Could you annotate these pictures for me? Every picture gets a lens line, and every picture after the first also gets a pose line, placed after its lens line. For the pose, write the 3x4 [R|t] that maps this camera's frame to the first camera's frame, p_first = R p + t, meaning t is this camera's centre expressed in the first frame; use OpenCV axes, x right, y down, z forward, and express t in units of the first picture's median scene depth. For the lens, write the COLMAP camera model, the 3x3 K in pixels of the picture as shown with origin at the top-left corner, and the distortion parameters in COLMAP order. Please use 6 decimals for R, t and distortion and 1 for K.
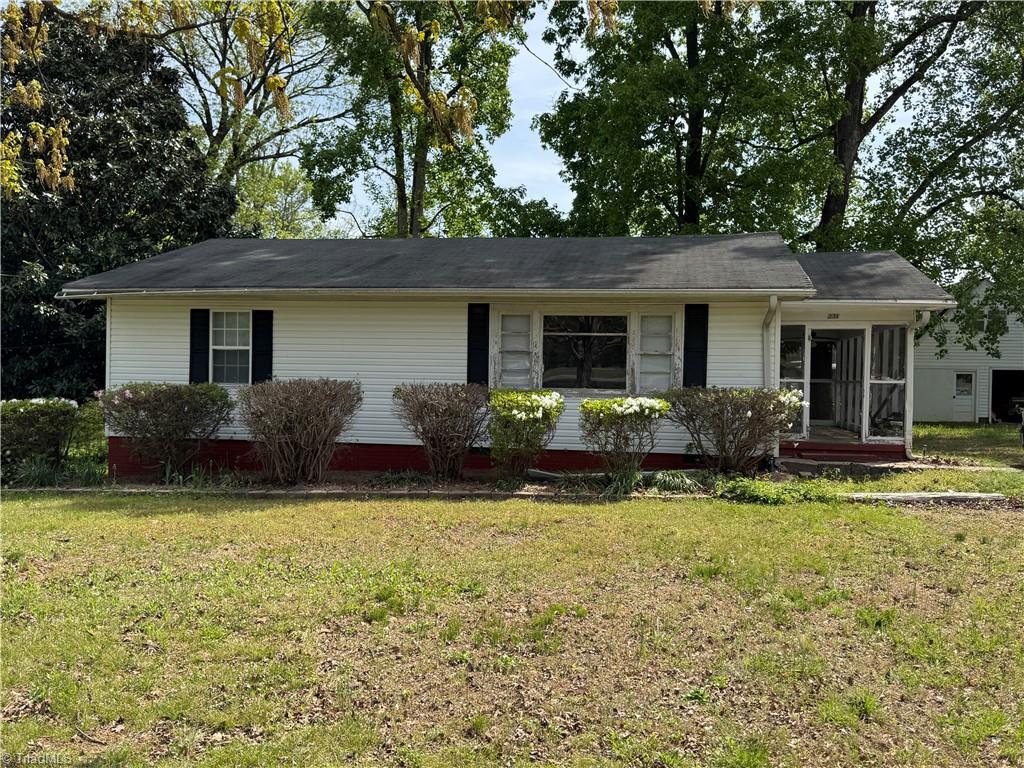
lens RADIAL K [[899.1, 0, 513.9], [0, 899.1, 384.9], [0, 0, 1]] dist [0.005958, -0.004825]
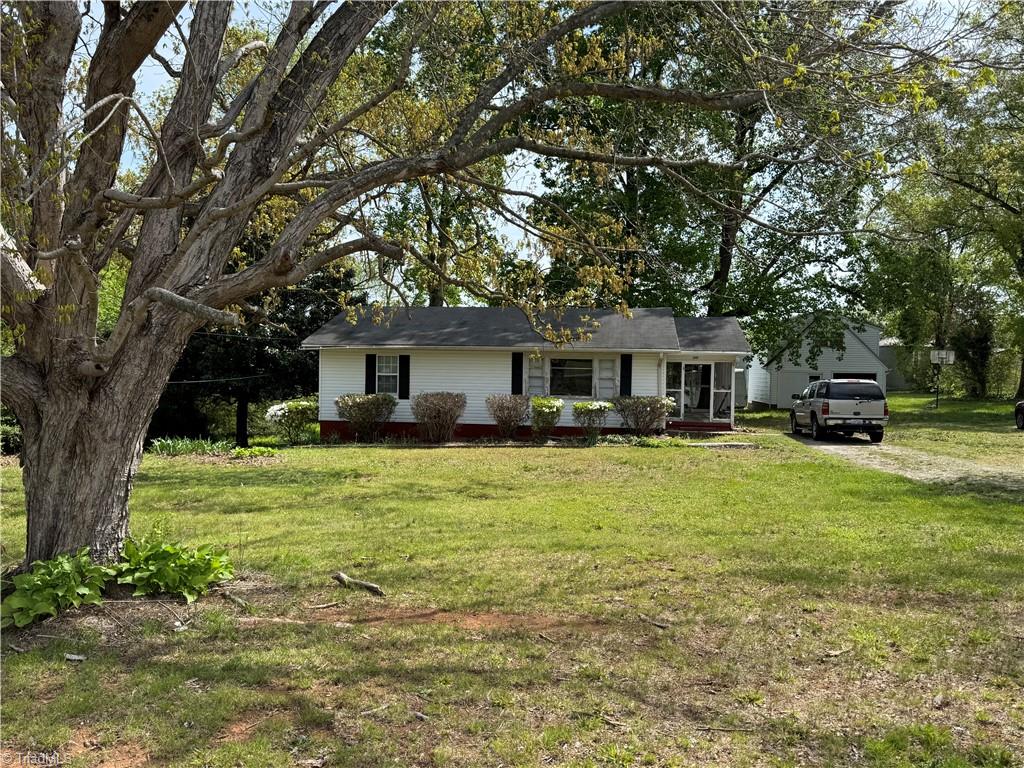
lens RADIAL K [[863.7, 0, 510.6], [0, 863.7, 383.8], [0, 0, 1]] dist [0.001079, 0.001259]
pose [[0.998918, -0.004365, 0.046294, -0.145707], [0.003745, 0.999902, 0.013483, -0.049104], [-0.046349, -0.013295, 0.998837, -0.917060]]
